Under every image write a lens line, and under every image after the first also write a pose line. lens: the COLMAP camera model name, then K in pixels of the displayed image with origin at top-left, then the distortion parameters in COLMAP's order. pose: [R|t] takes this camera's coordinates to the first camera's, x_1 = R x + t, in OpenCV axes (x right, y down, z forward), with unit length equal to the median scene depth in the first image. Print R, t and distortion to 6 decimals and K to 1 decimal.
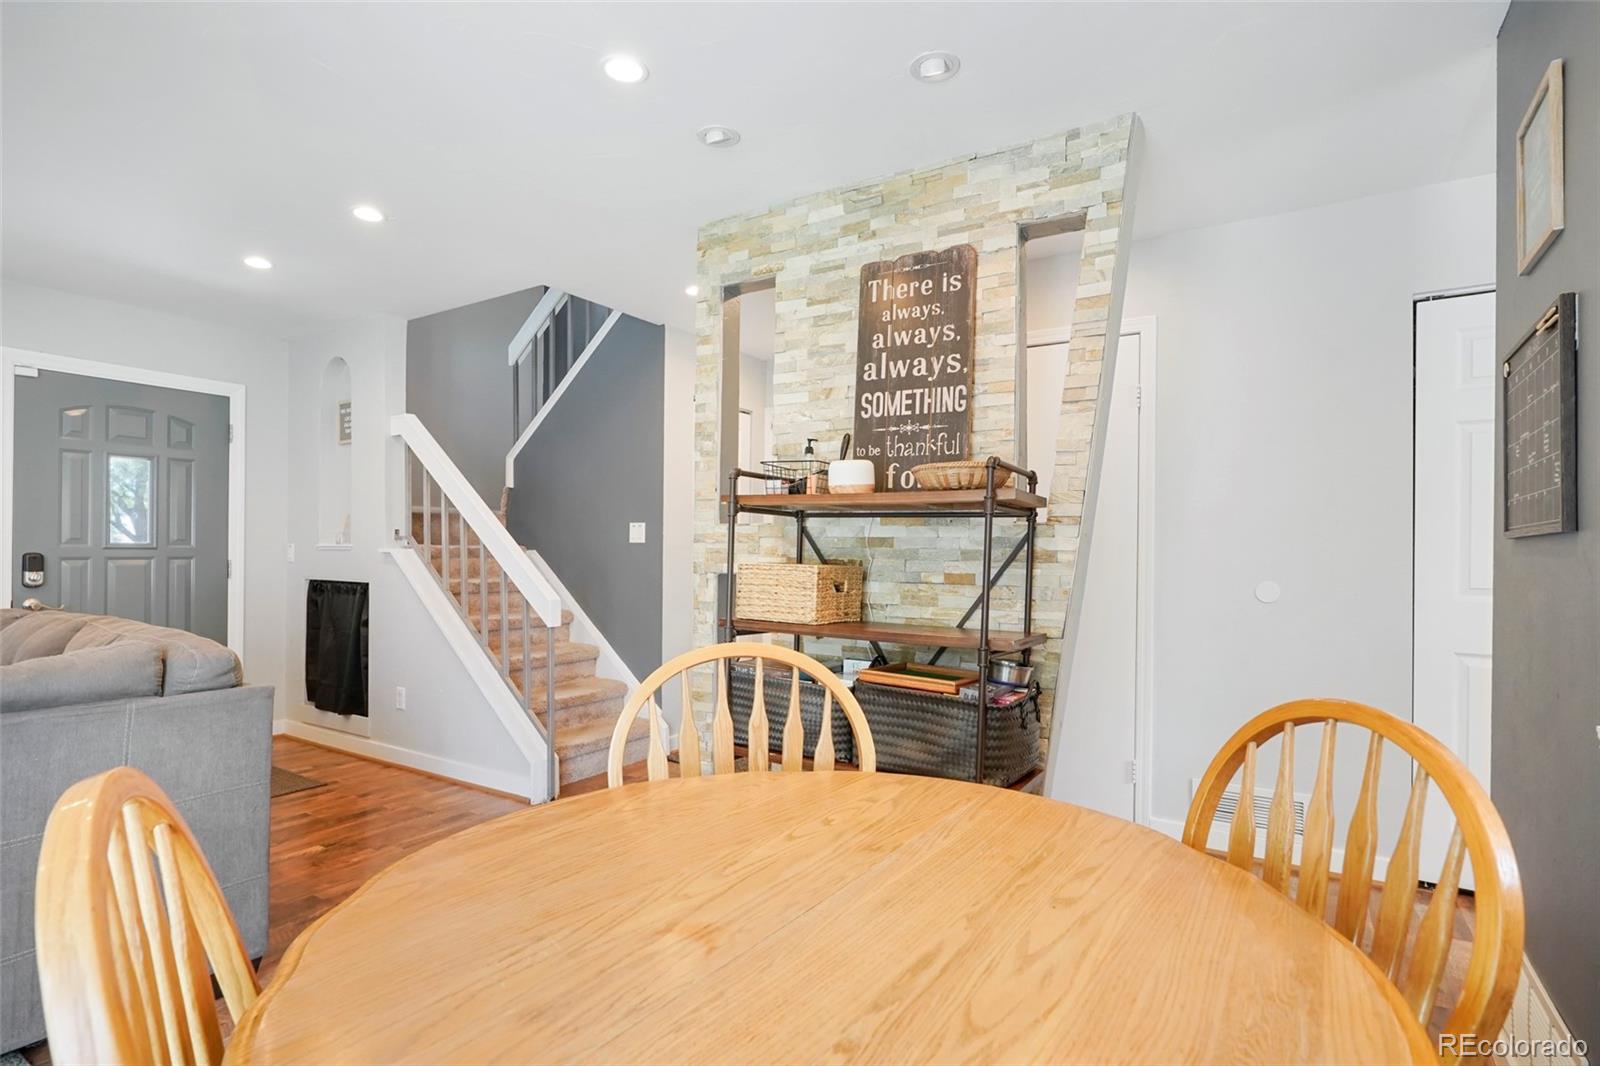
lens RADIAL K [[773.3, 0, 792.8], [0, 773.3, 547.4], [0, 0, 1]] dist [-0.011930, 0.002304]
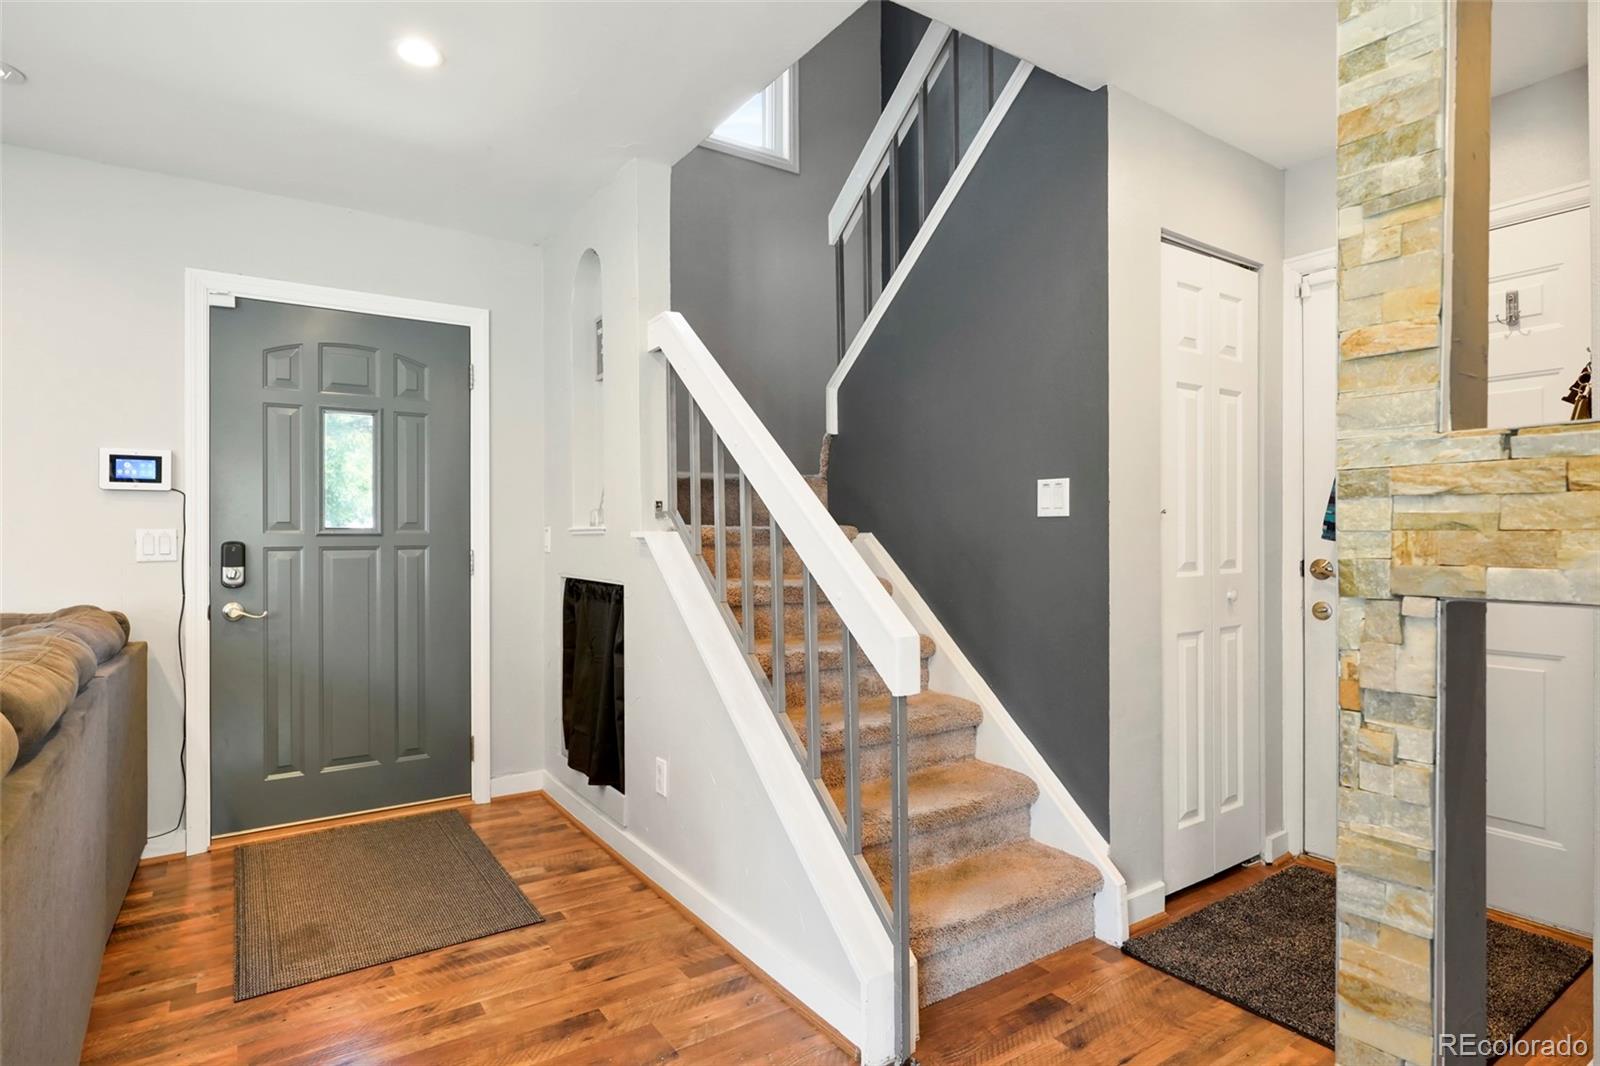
lens RADIAL K [[842.1, 0, 800.2], [0, 842.1, 536.8], [0, 0, 1]] dist [-0.002443, -0.000212]
pose [[0.915688, -0.007713, -0.401816, -0.135394], [0.010087, 0.999942, 0.003793, 0.004258], [0.401764, -0.007527, 0.915712, 0.423997]]
